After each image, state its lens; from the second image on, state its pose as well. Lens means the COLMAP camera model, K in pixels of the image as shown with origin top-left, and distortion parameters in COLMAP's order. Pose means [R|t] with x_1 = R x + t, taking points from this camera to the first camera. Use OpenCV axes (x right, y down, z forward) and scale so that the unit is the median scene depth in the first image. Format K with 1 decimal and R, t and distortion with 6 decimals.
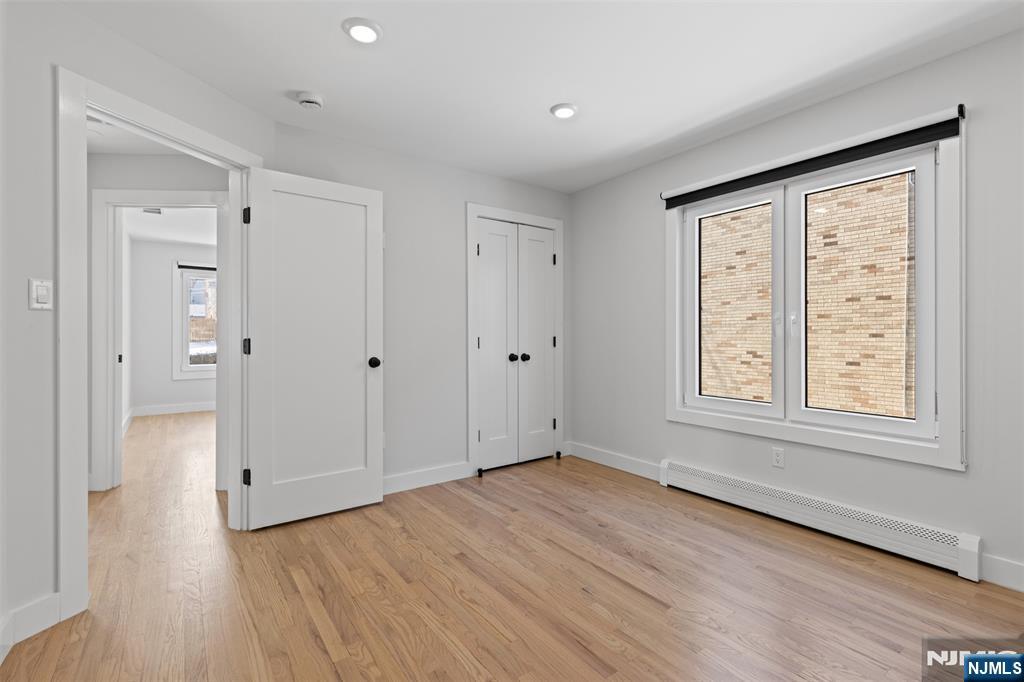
lens RADIAL K [[475.2, 0, 516.2], [0, 475.2, 333.2], [0, 0, 1]] dist [0.014244, -0.000040]
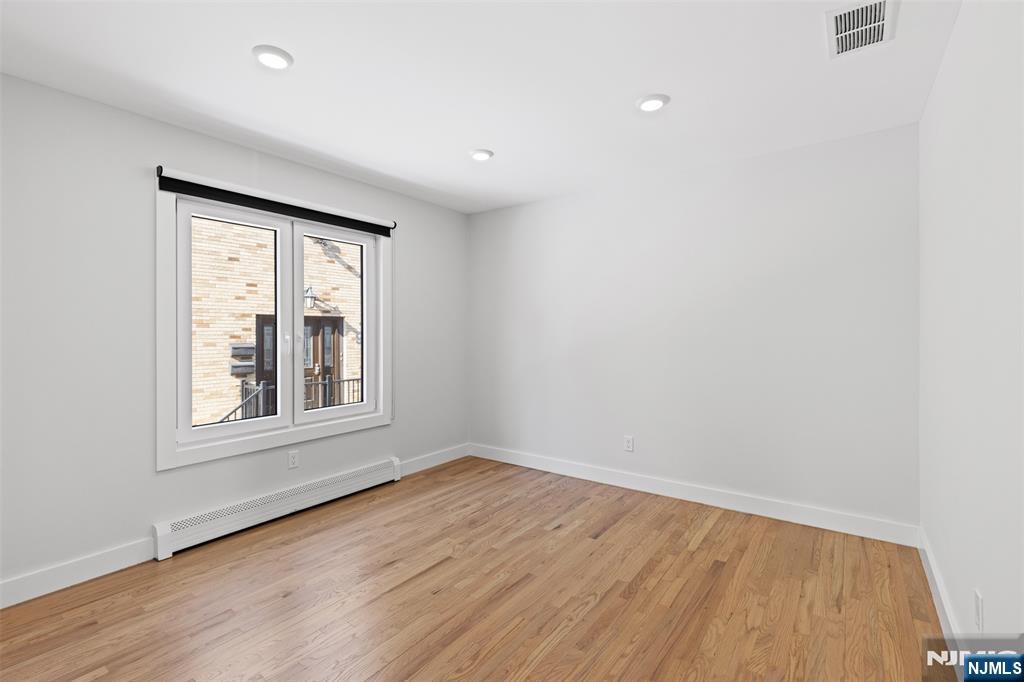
lens RADIAL K [[475.2, 0, 516.2], [0, 475.2, 333.2], [0, 0, 1]] dist [0.014244, -0.000040]
pose [[-0.329075, -0.002768, 0.944300, -0.799571], [-0.003583, 0.999992, 0.001683, -0.051618], [-0.944297, -0.002830, -0.329082, 0.997246]]
